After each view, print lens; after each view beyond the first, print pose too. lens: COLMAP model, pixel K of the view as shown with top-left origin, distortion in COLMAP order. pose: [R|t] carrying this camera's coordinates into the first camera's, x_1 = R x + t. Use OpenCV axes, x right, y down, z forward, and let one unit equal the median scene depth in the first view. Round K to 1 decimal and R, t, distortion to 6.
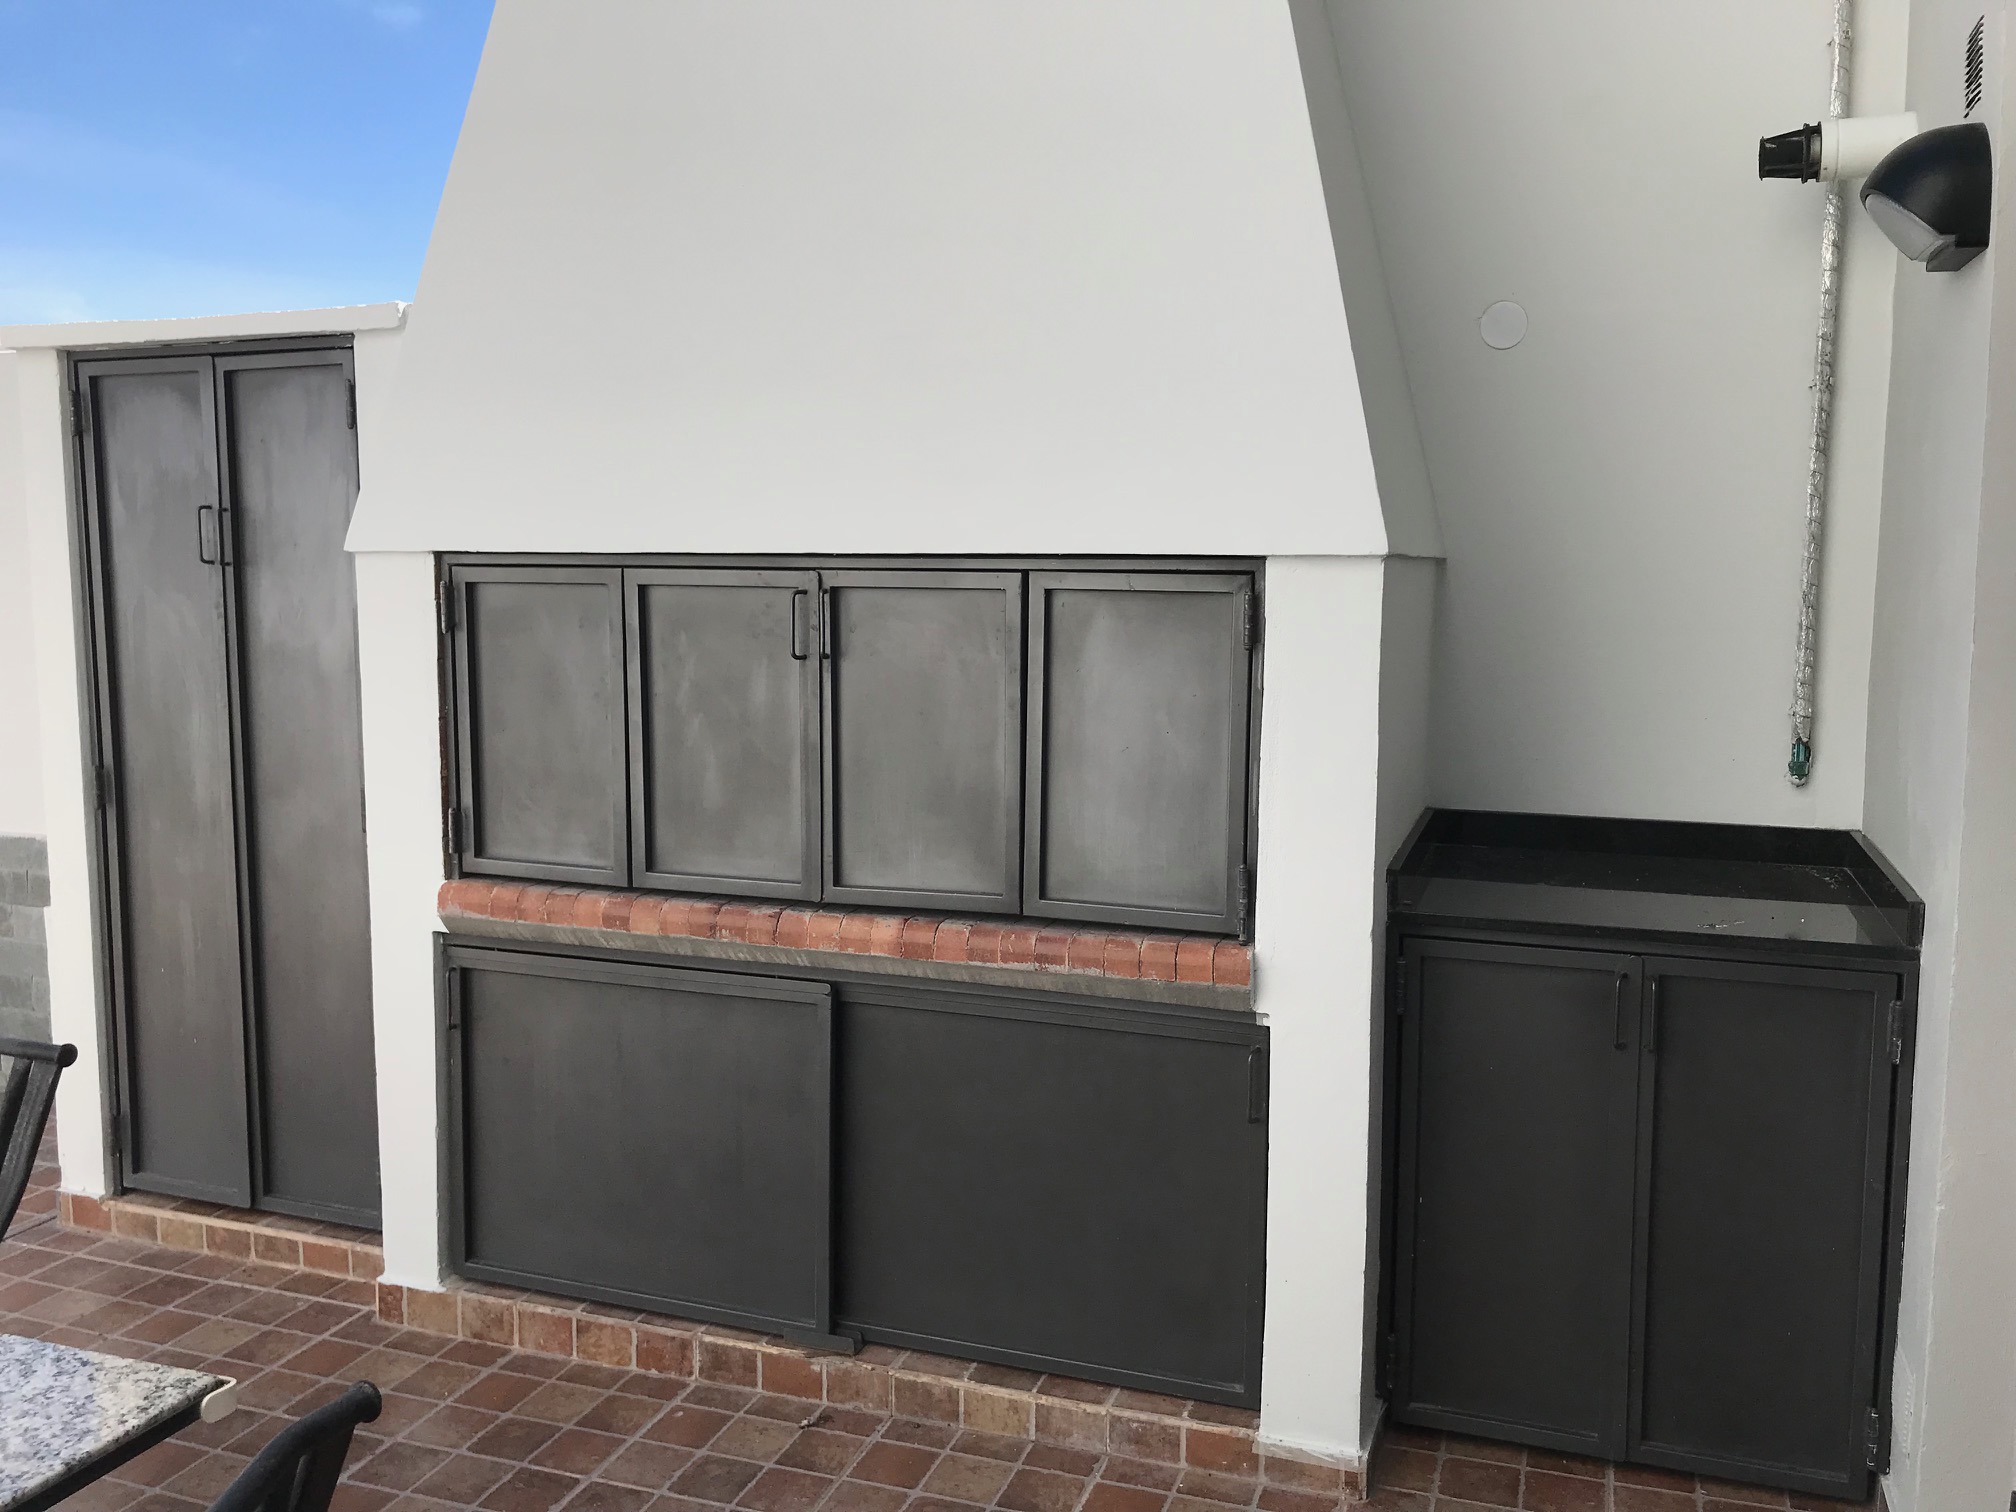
lens RADIAL K [[1656.2, 0, 1006.8], [0, 1656.2, 752.7], [0, 0, 1]] dist [0.064250, -0.082094]
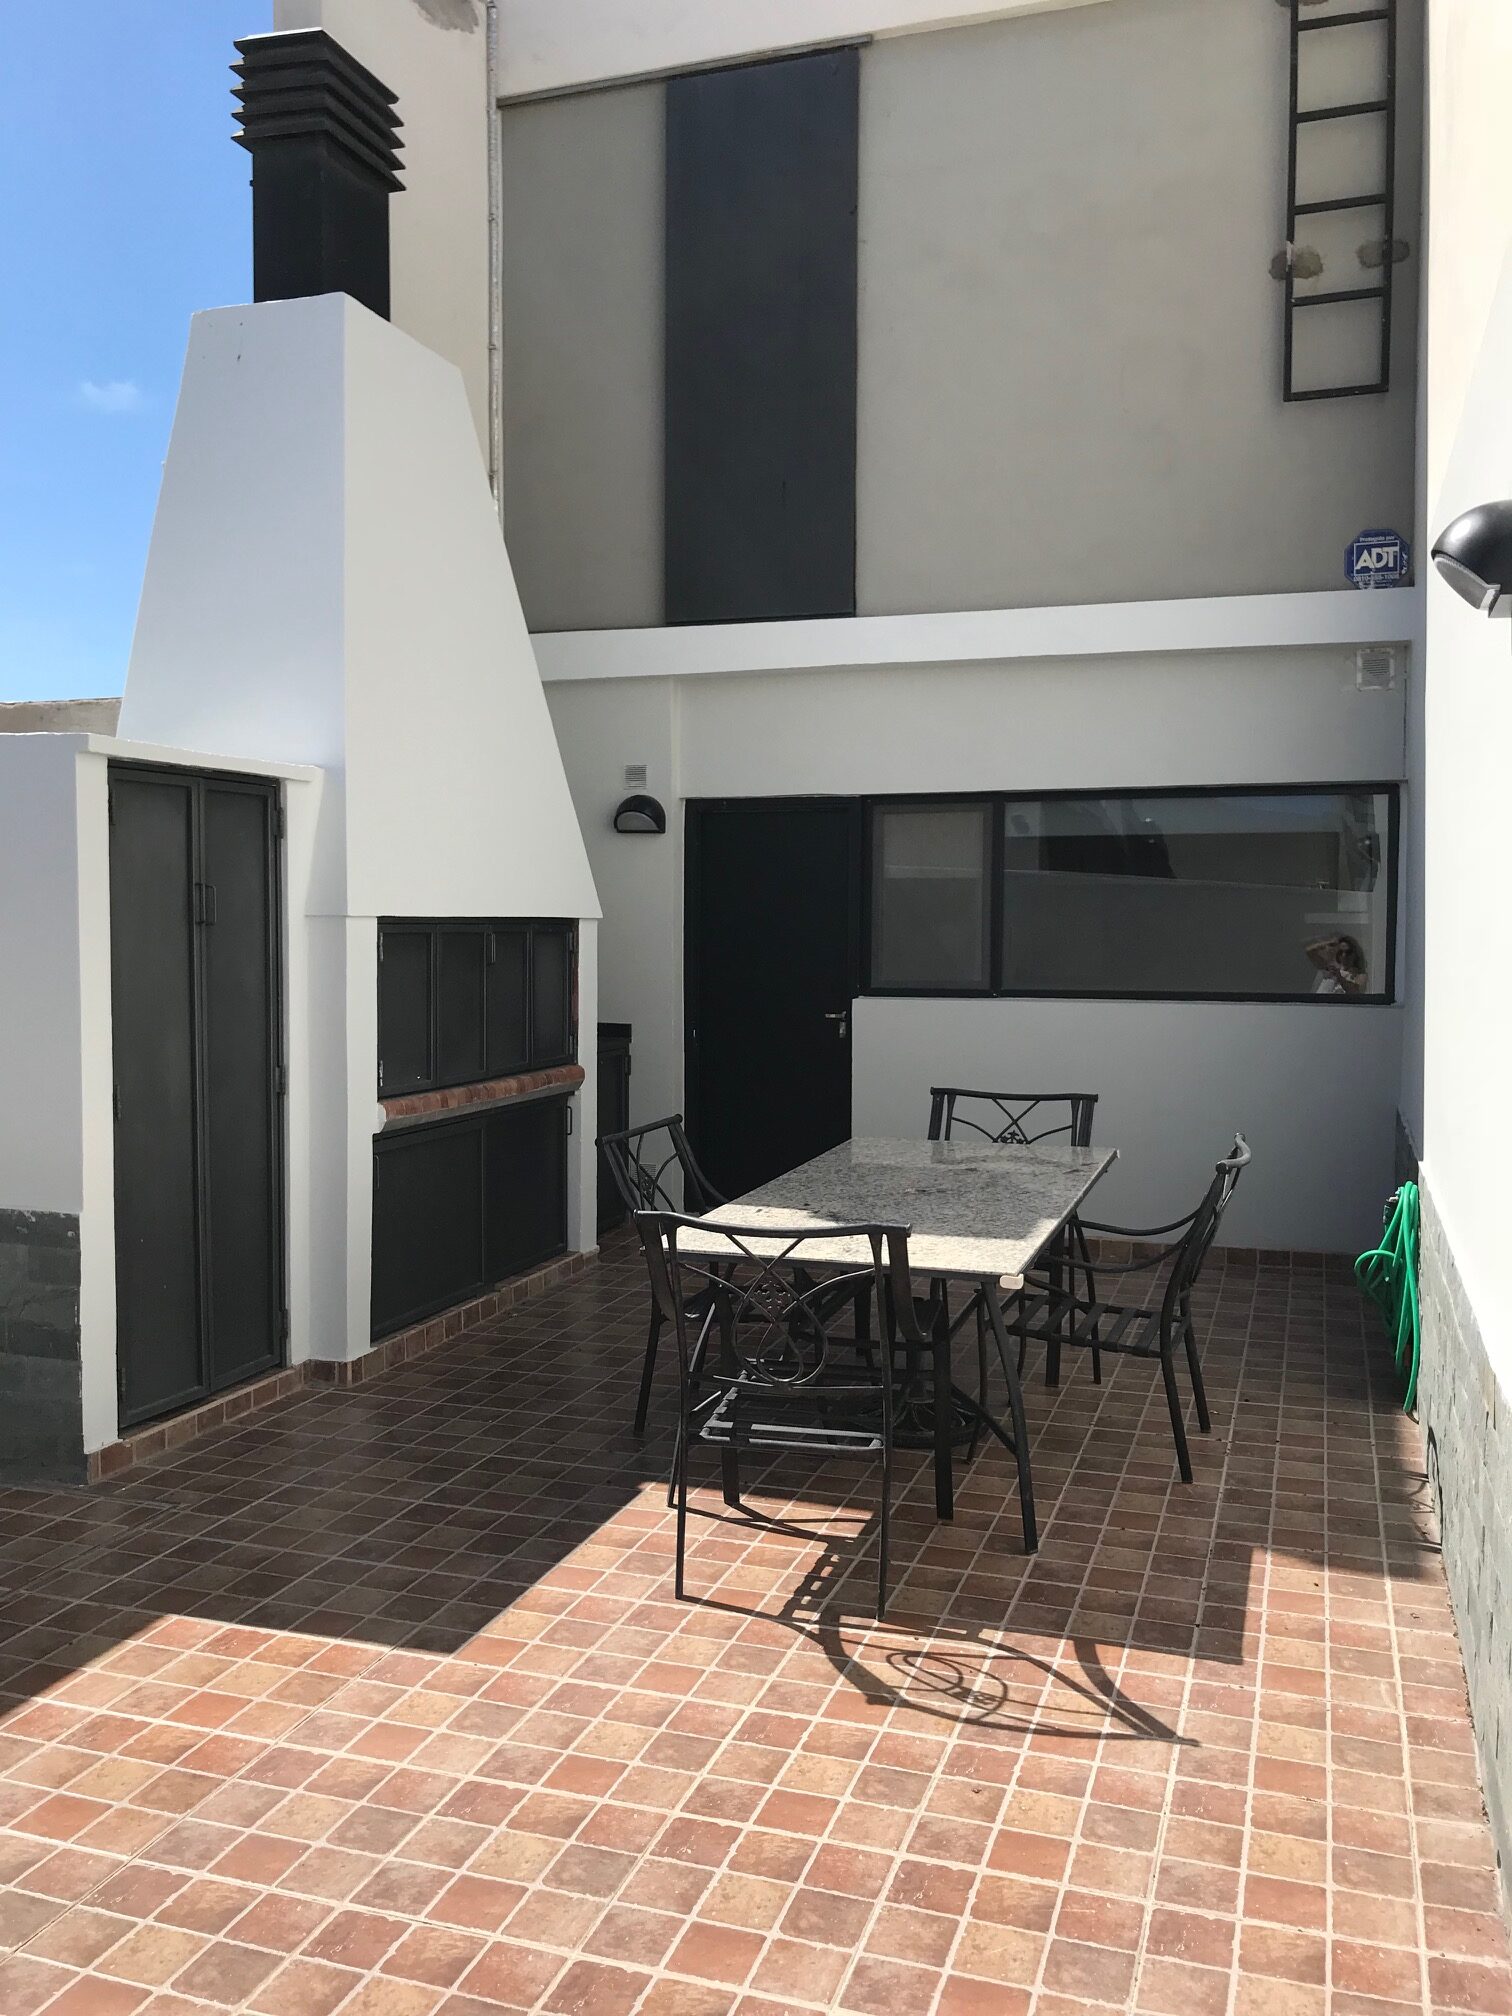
lens RADIAL K [[1656.2, 0, 759.5], [0, 1656.2, 1004.5], [0, 0, 1]] dist [0.064250, -0.082094]
pose [[-0.022755, -0.051651, 0.998406, -2.066547], [0.118589, 0.991474, 0.053995, -0.072042], [-0.992683, 0.119629, -0.016436, 0.611311]]
